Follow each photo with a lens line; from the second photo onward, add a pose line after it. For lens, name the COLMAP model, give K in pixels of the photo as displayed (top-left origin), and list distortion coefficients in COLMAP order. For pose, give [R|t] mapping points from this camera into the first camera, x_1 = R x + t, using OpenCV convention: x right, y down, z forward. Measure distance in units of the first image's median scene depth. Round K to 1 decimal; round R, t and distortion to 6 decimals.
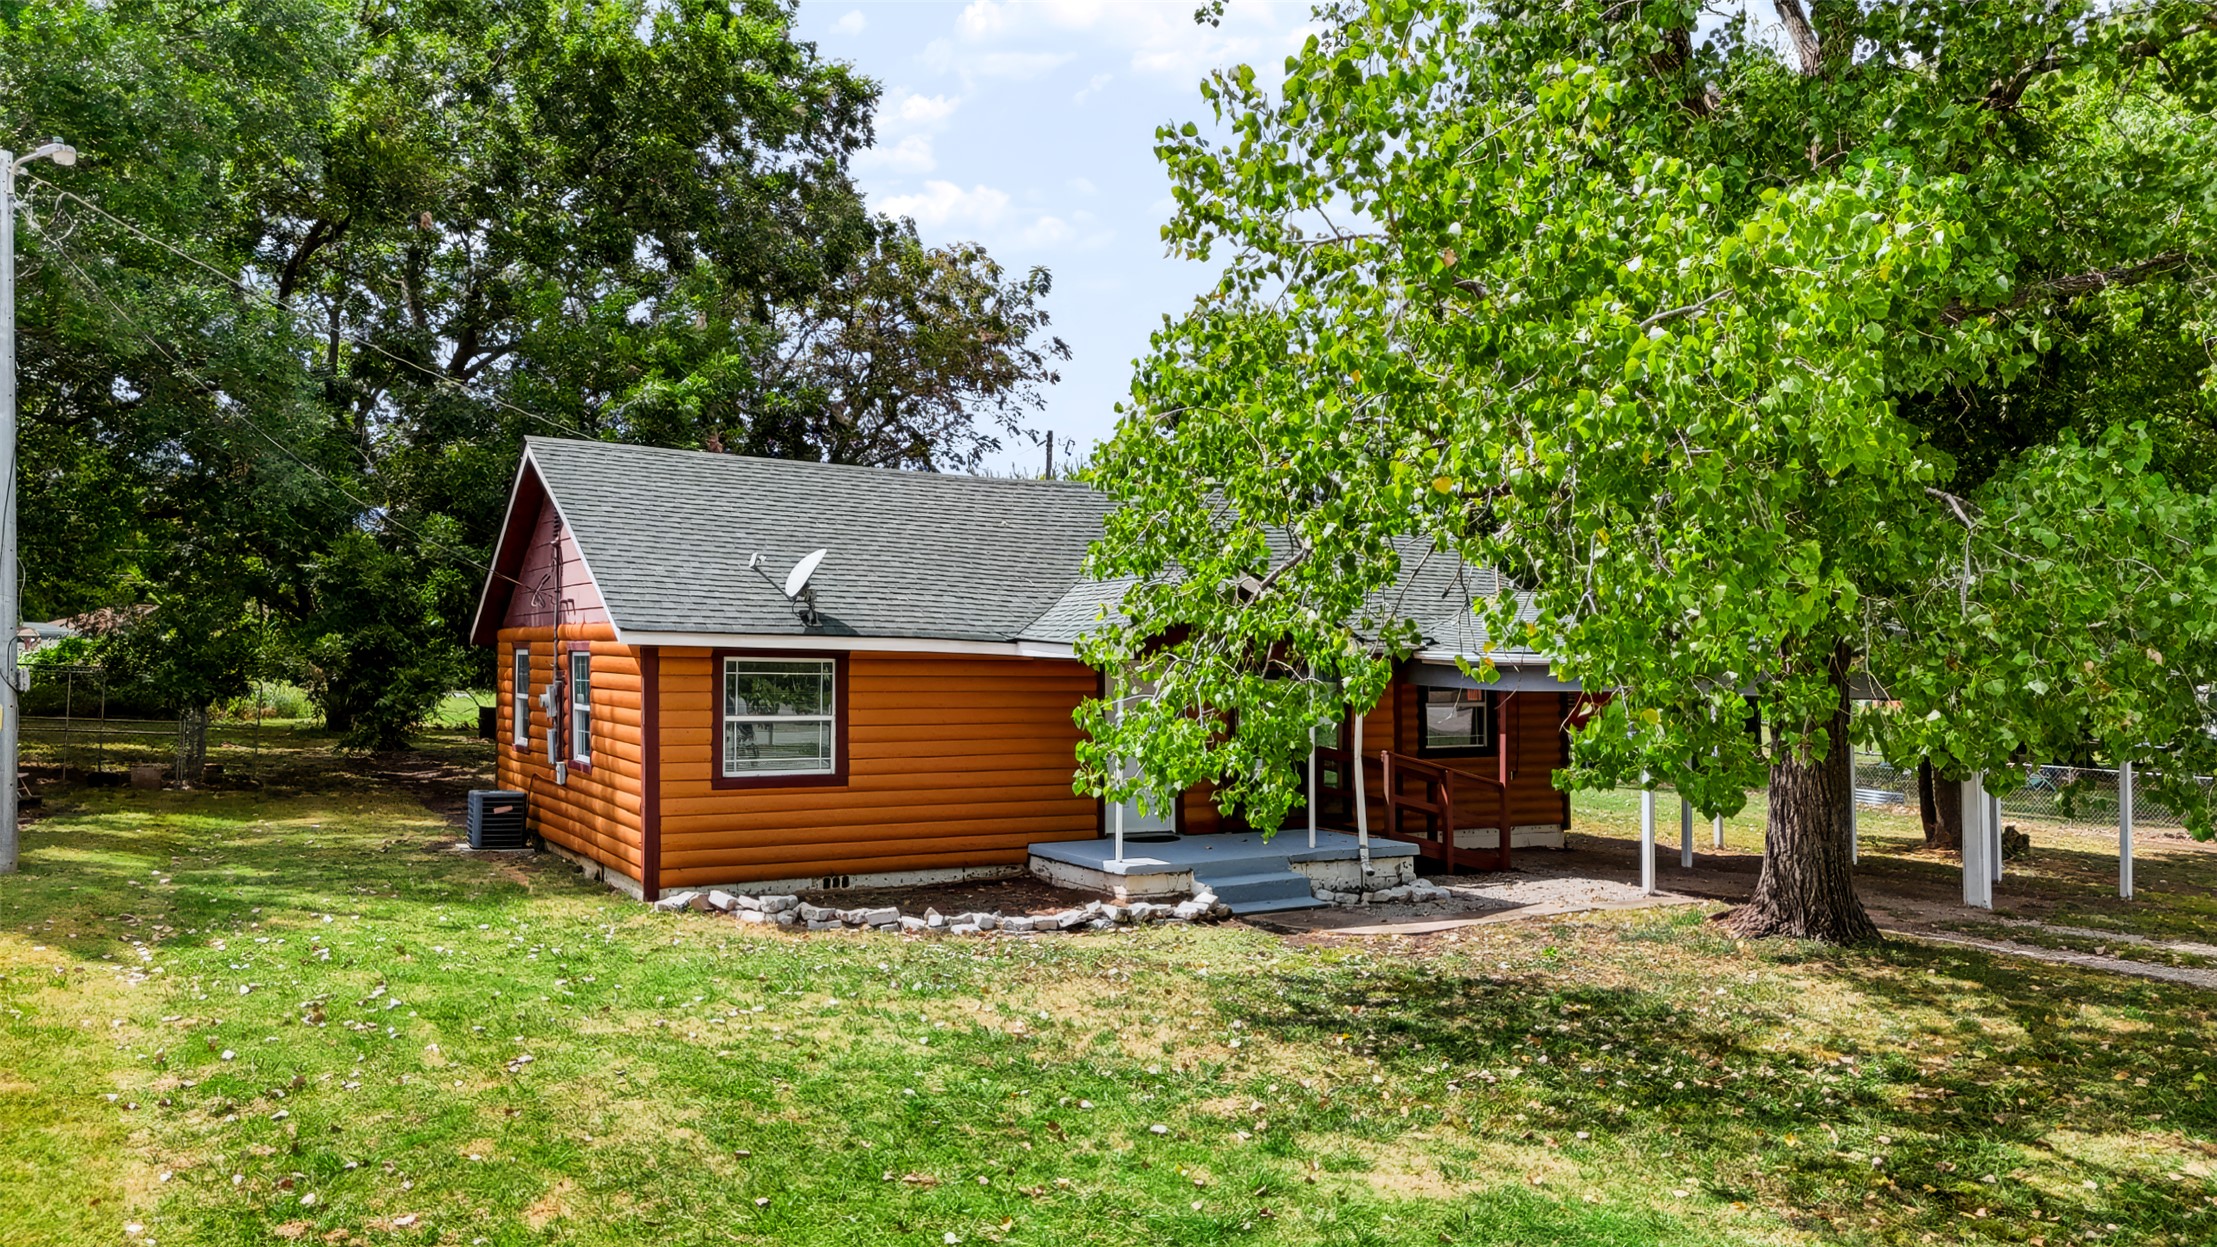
lens RADIAL K [[1590.2, 0, 1115.4], [0, 1590.2, 679.2], [0, 0, 1]] dist [0.054122, -0.046216]
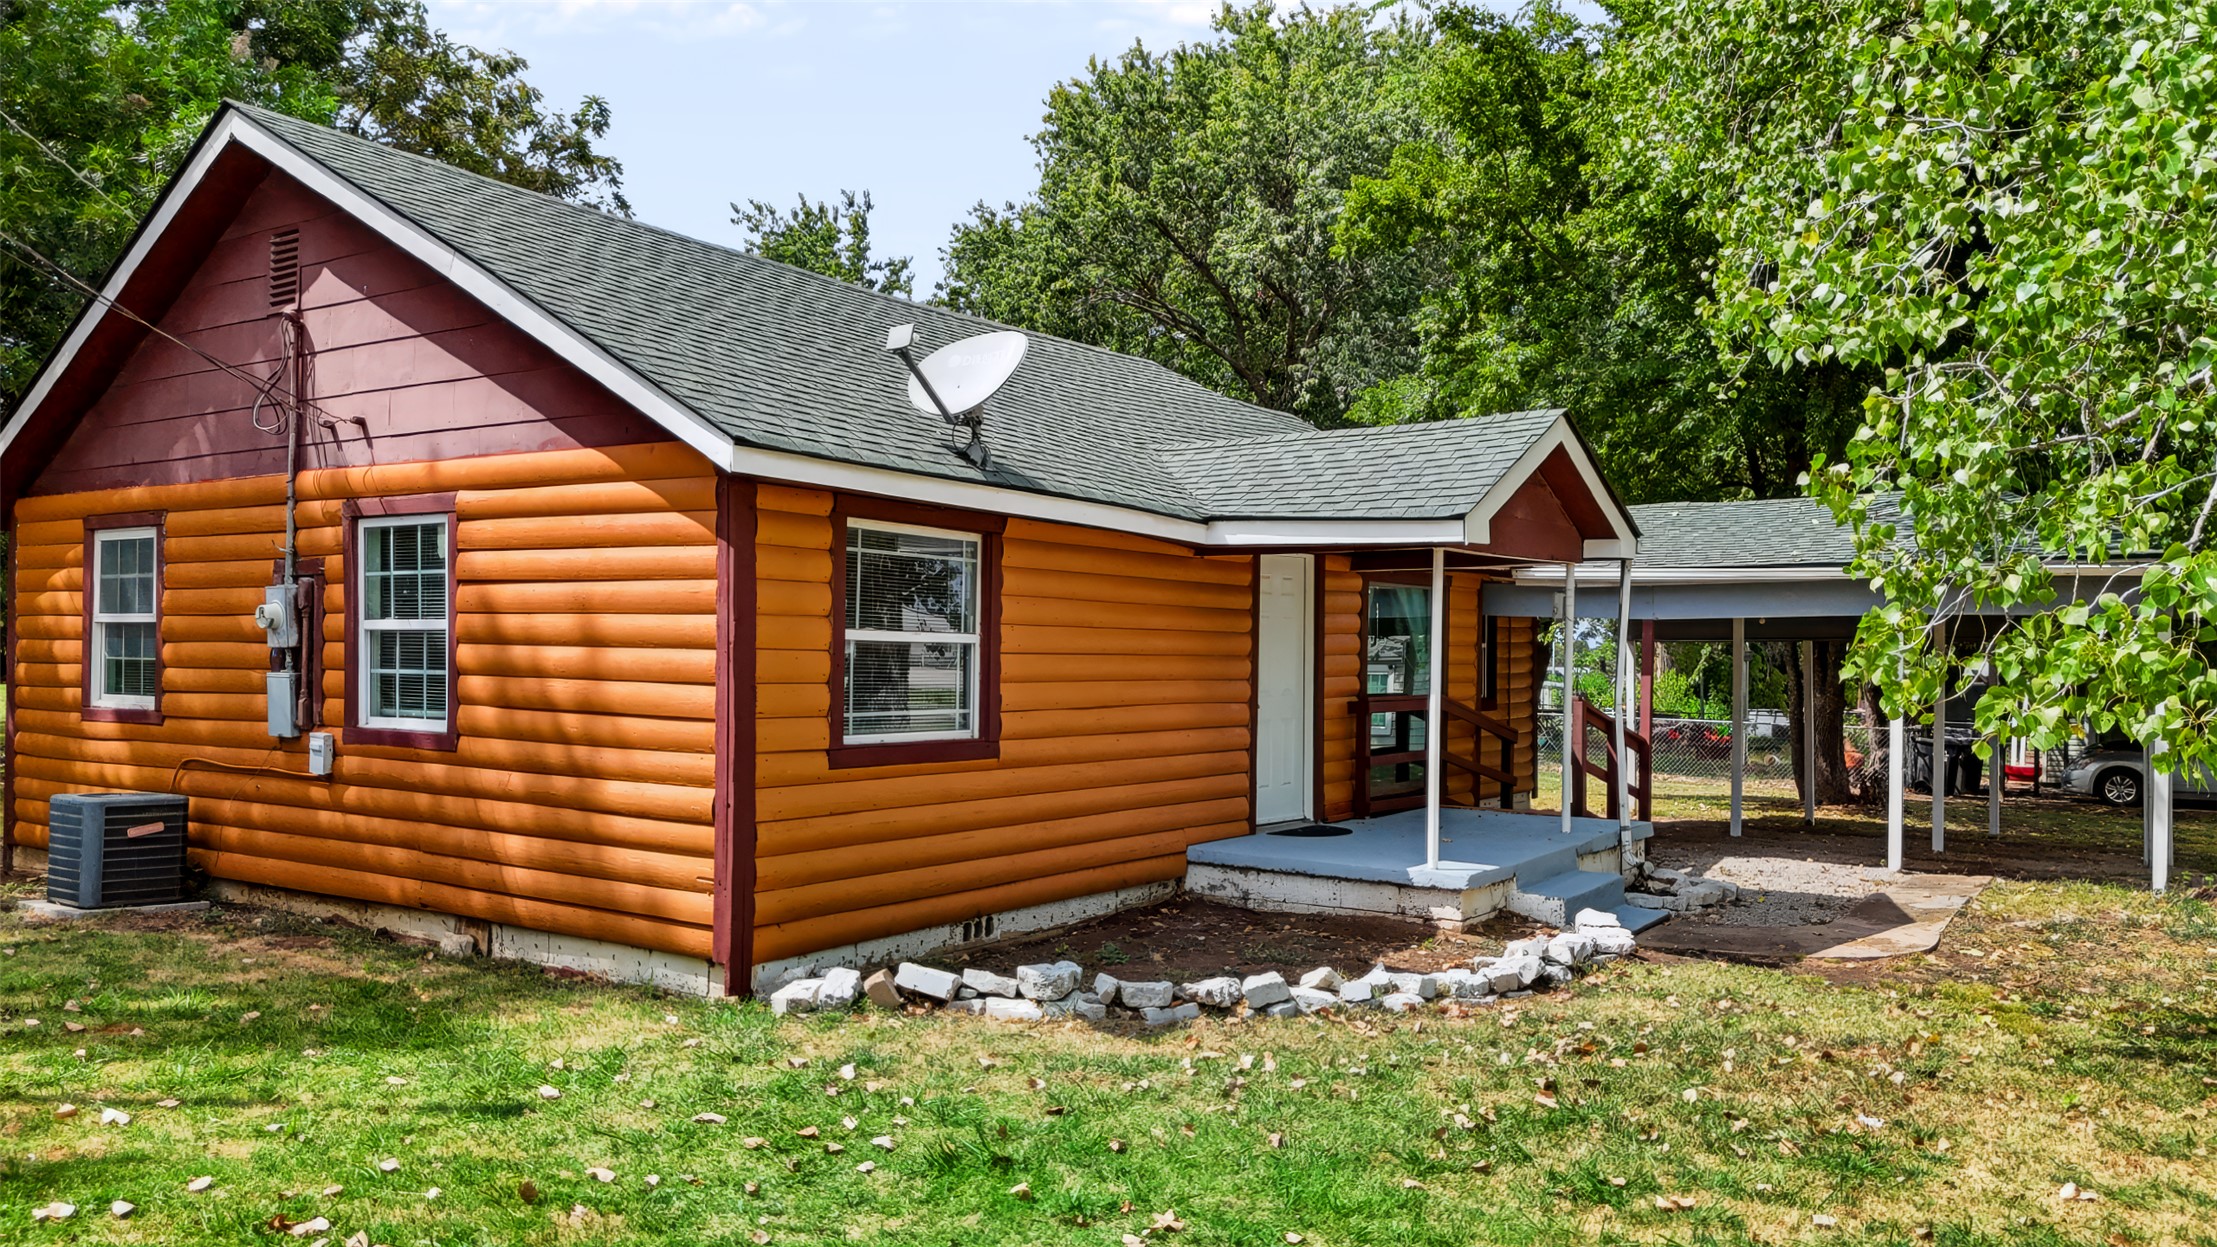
lens RADIAL K [[1642.4, 0, 1125.9], [0, 1642.4, 626.8], [0, 0, 1]] dist [0.057245, -0.044216]
pose [[0.908392, 0.008448, 0.418034, -0.373297], [0.000247, 0.999785, -0.020743, 0.032057], [-0.418119, 0.018947, 0.908195, 0.444378]]
